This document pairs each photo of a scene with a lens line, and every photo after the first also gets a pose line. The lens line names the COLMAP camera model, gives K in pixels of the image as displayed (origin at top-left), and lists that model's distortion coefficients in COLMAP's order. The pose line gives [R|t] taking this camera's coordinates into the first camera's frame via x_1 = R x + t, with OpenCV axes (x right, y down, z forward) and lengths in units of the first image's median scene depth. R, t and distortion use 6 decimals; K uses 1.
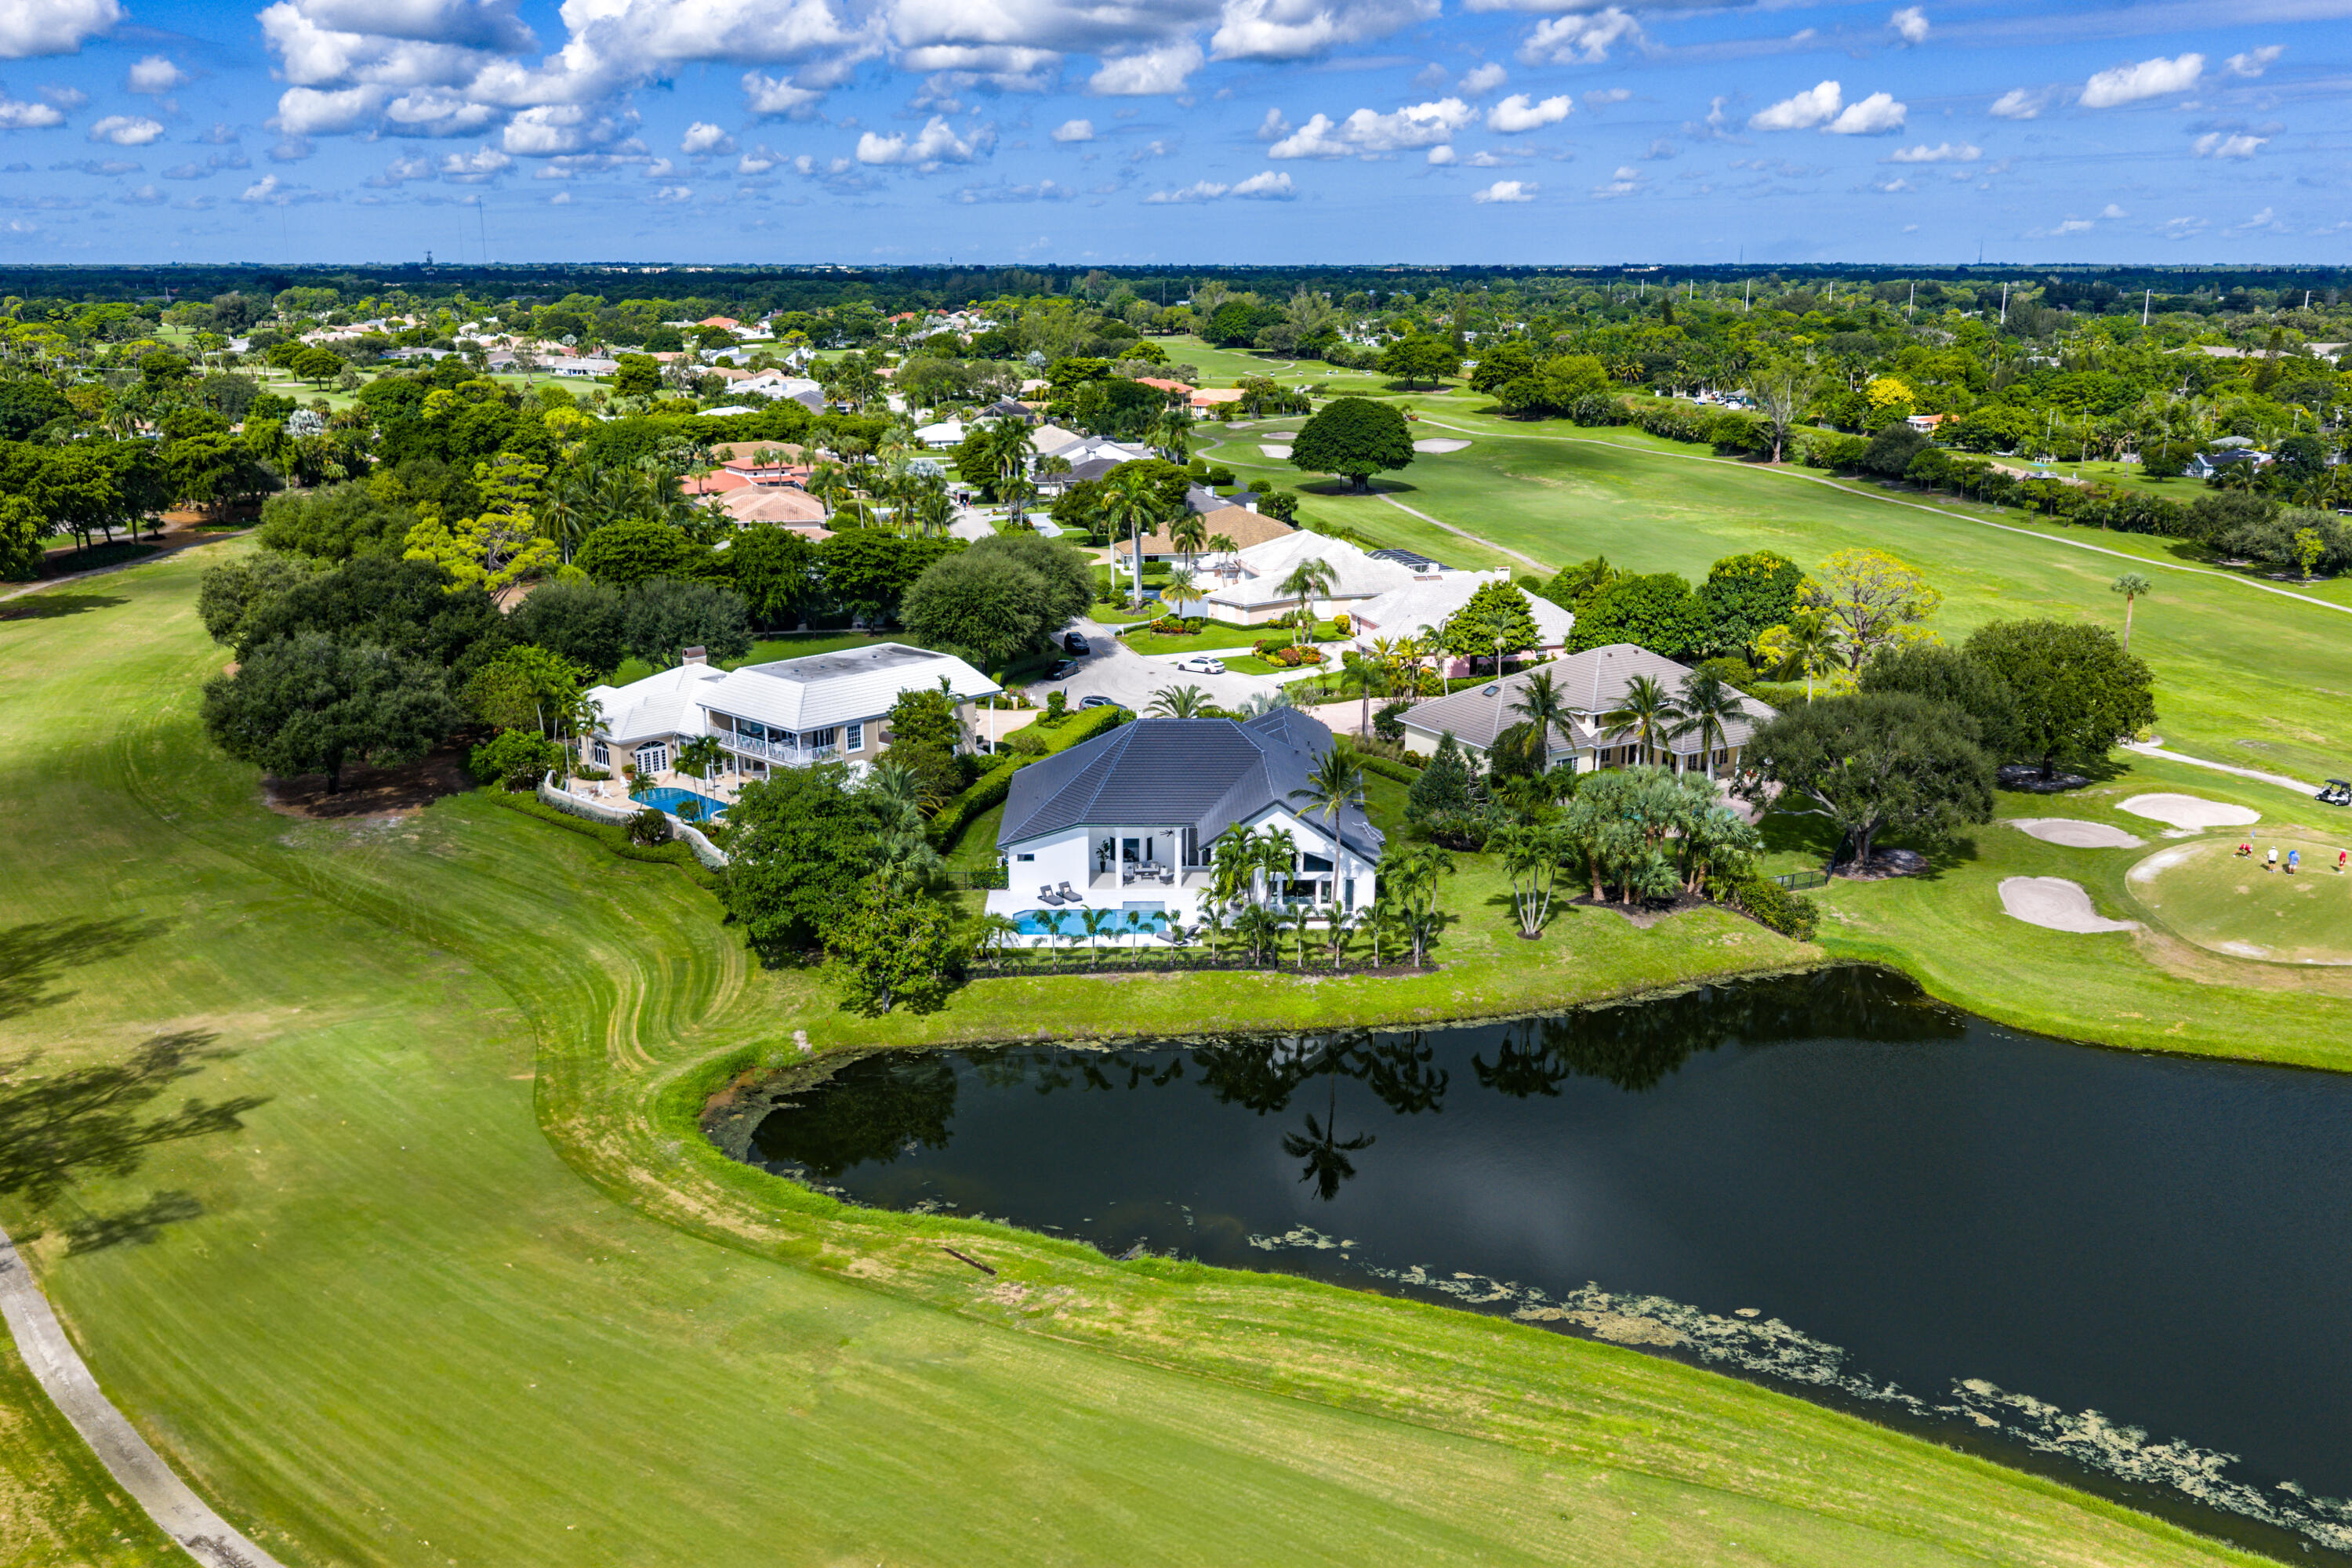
lens RADIAL K [[1946.8, 0, 1171.9], [0, 1946.8, 779.3], [0, 0, 1]] dist [0.011097, -0.018761]
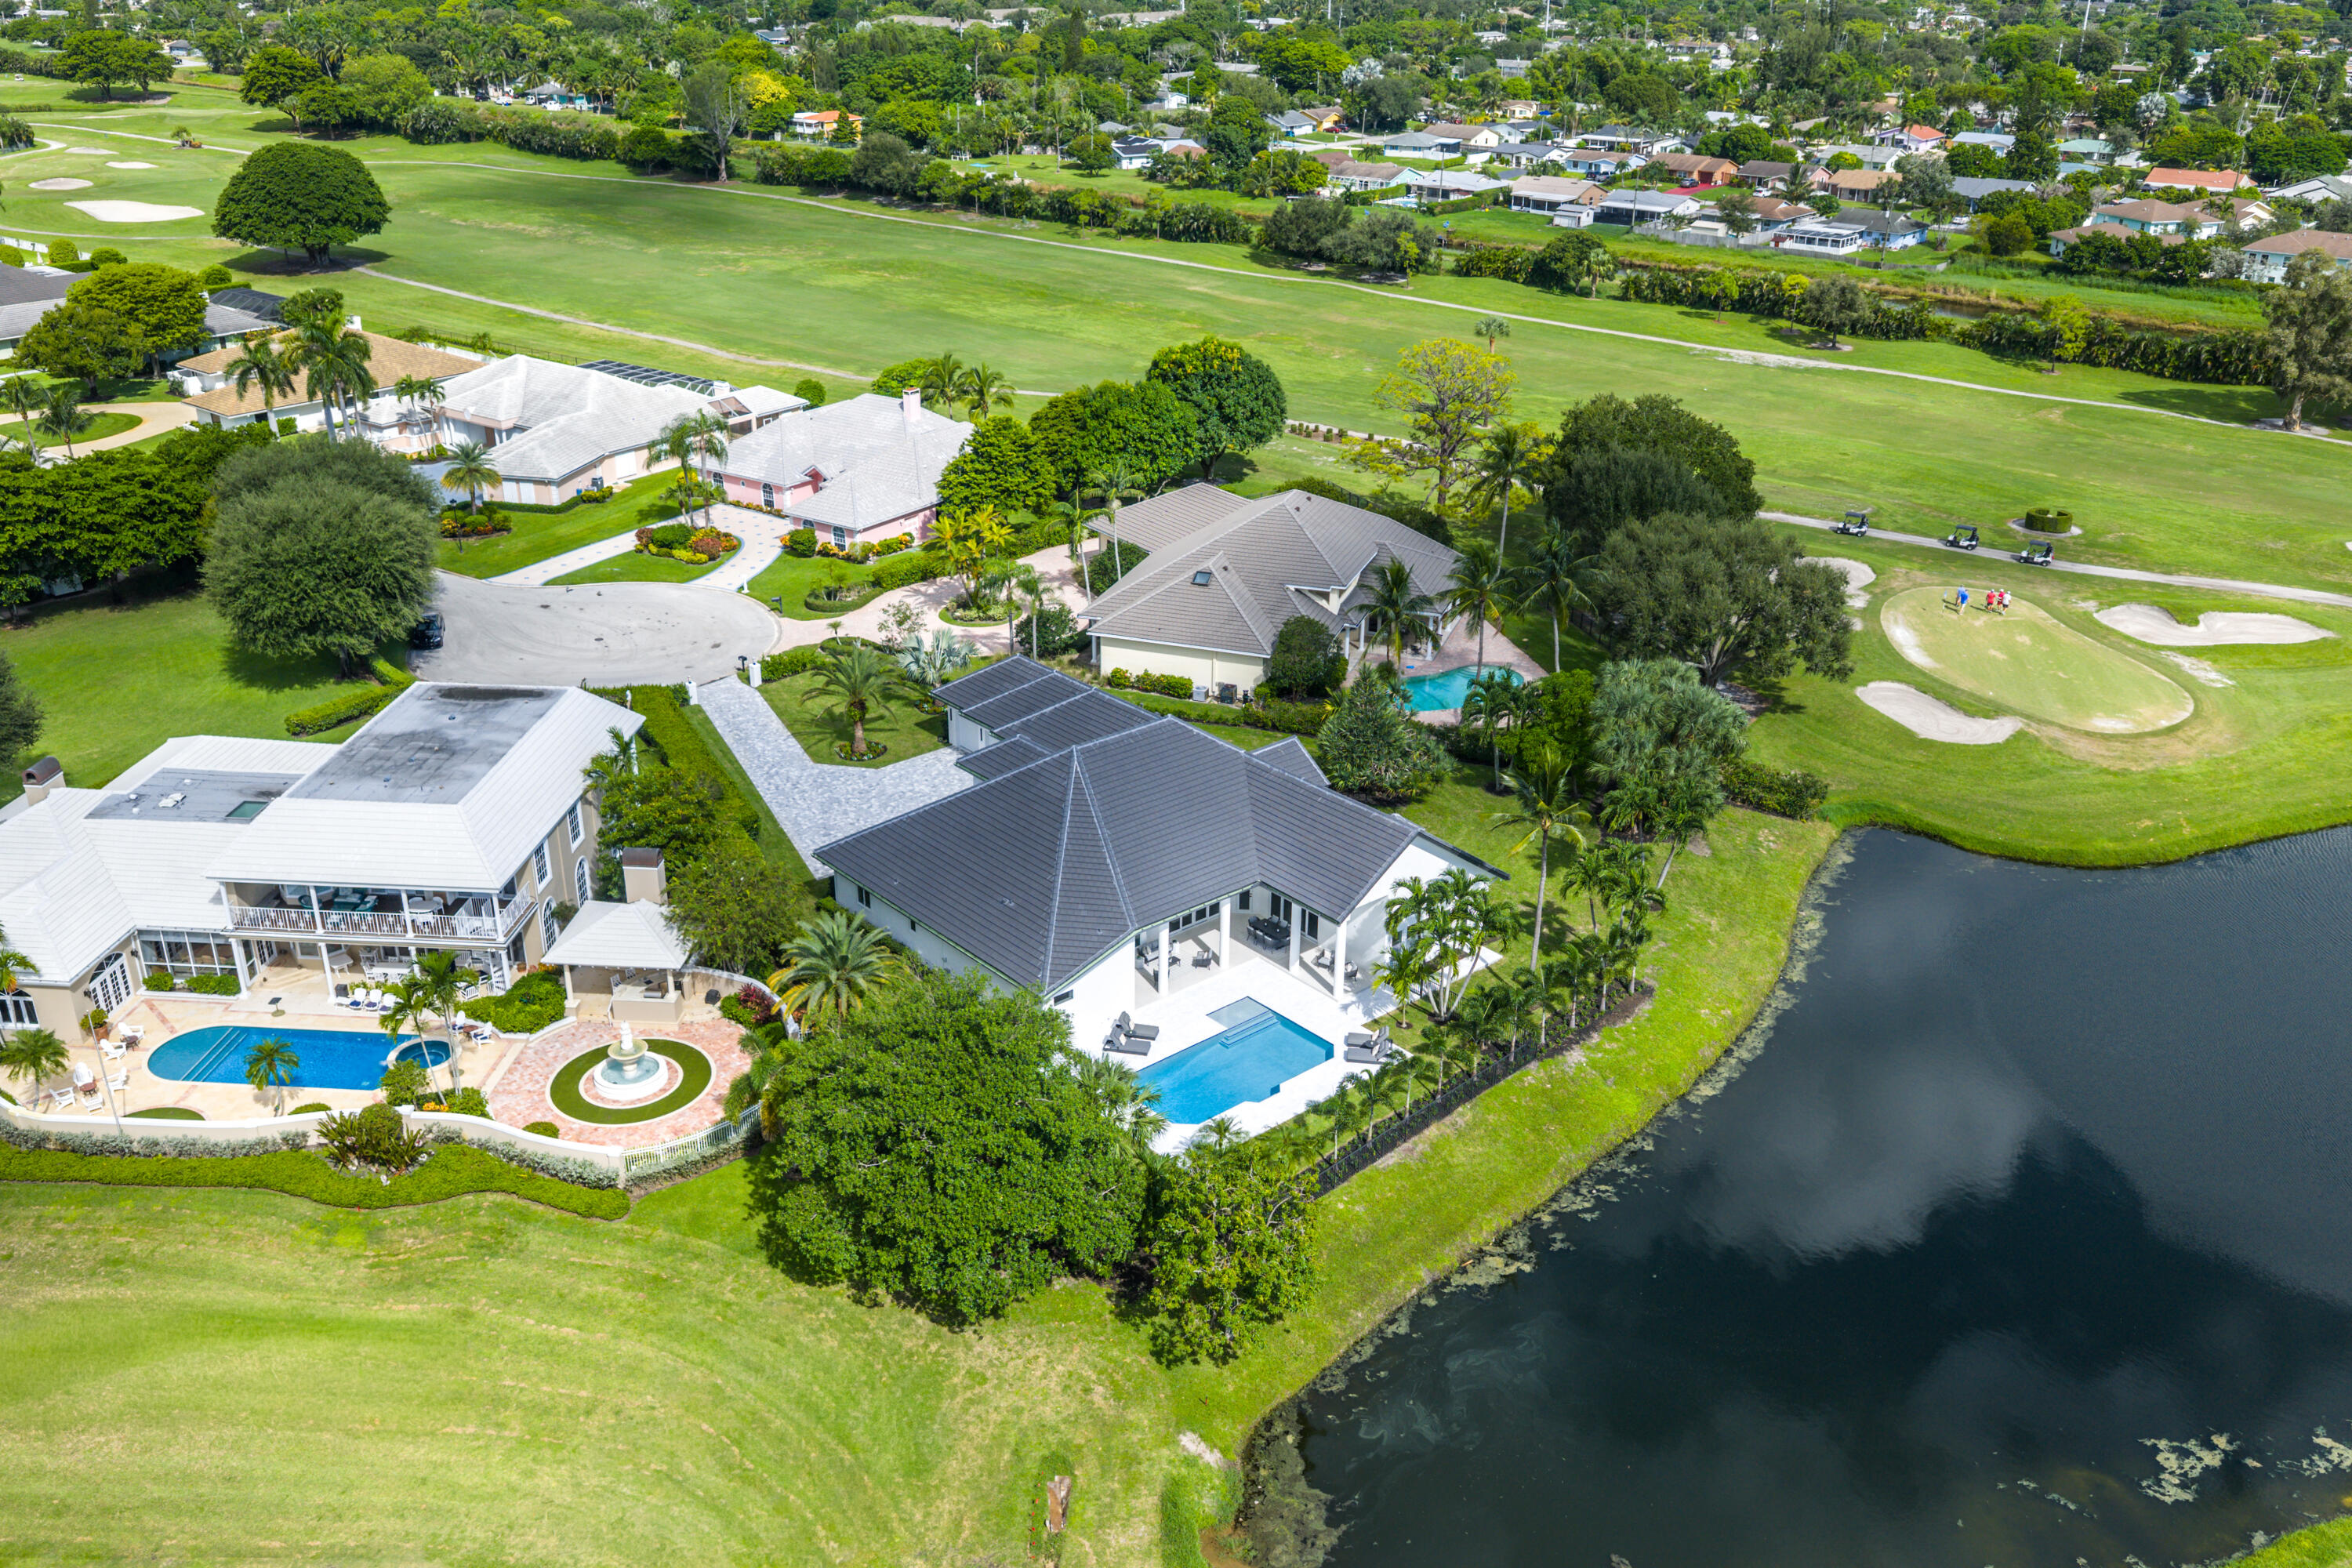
lens RADIAL K [[1946.8, 0, 1167.2], [0, 1946.8, 784.4], [0, 0, 1]] dist [0.011097, -0.018761]
pose [[0.765717, -0.256765, 0.589703, -0.202547], [0.156940, 0.963734, 0.215840, -0.081451], [-0.623737, -0.072724, 0.778244, 0.215742]]
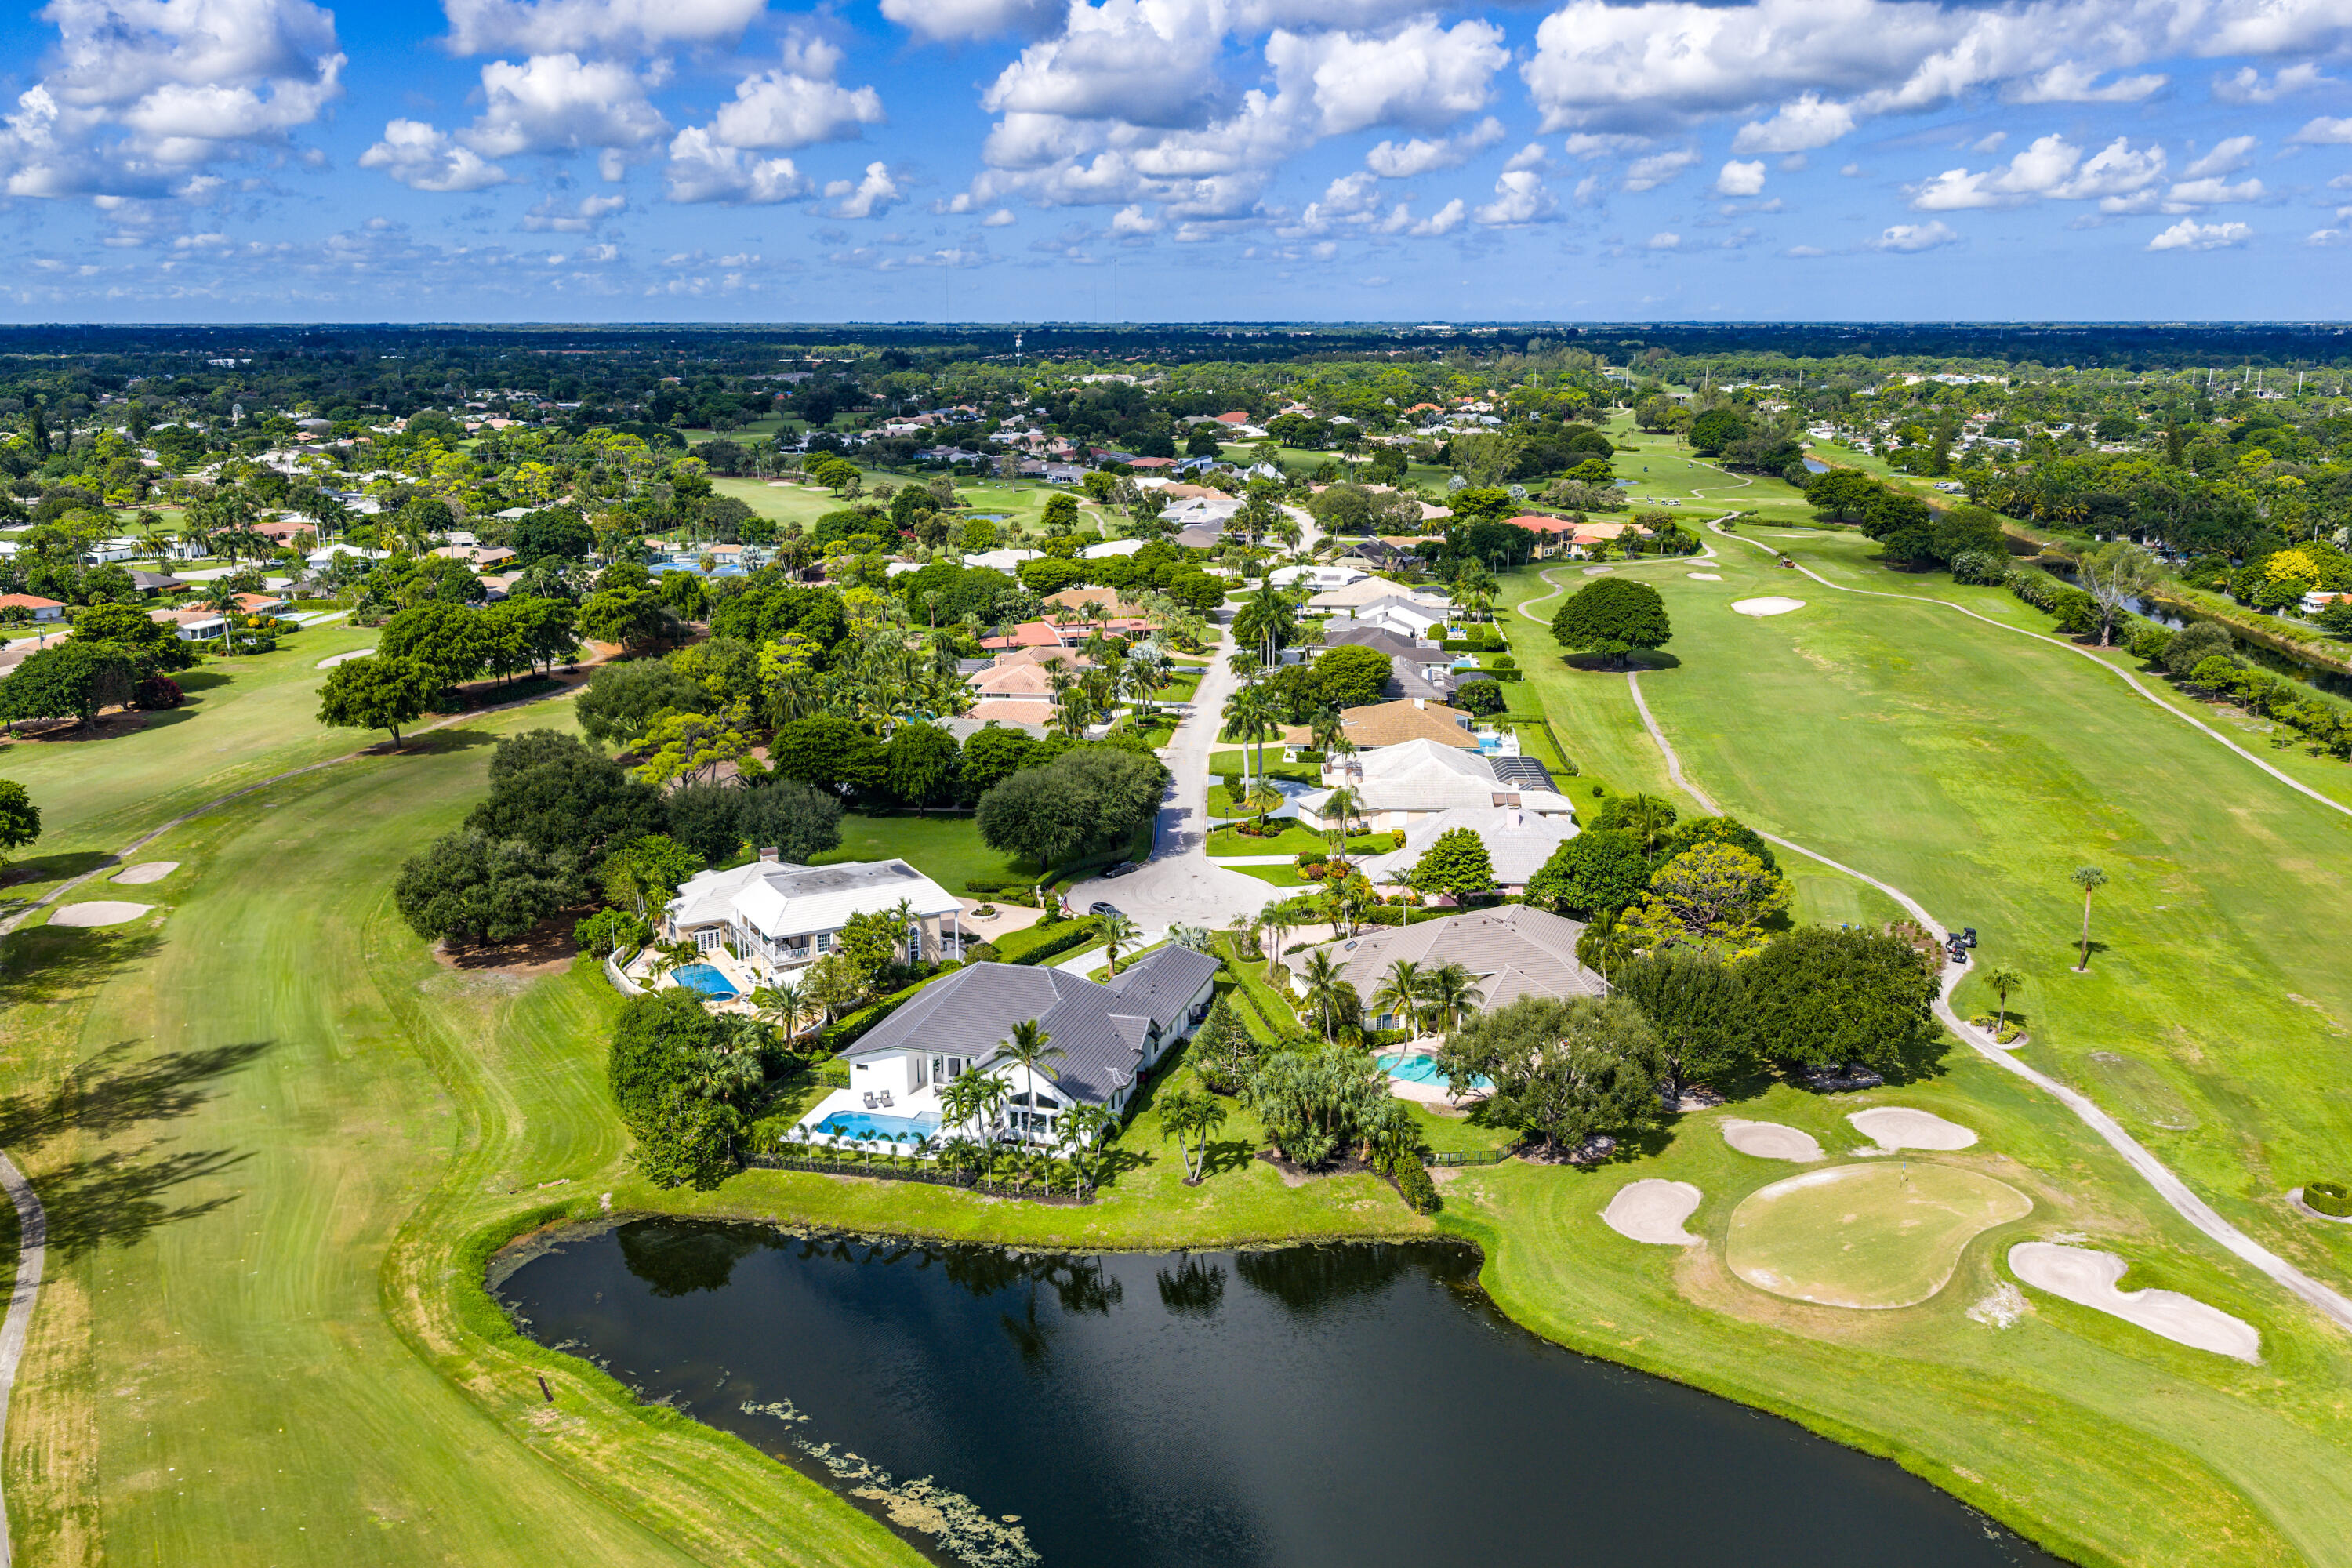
lens RADIAL K [[1946.8, 0, 1174.4], [0, 1946.8, 799.4], [0, 0, 1]] dist [0.011097, -0.018761]
pose [[0.953918, 0.070938, -0.291561, 0.230839], [-0.075532, 0.997133, -0.004518, -0.069726], [0.290405, 0.026332, 0.956542, -0.086463]]
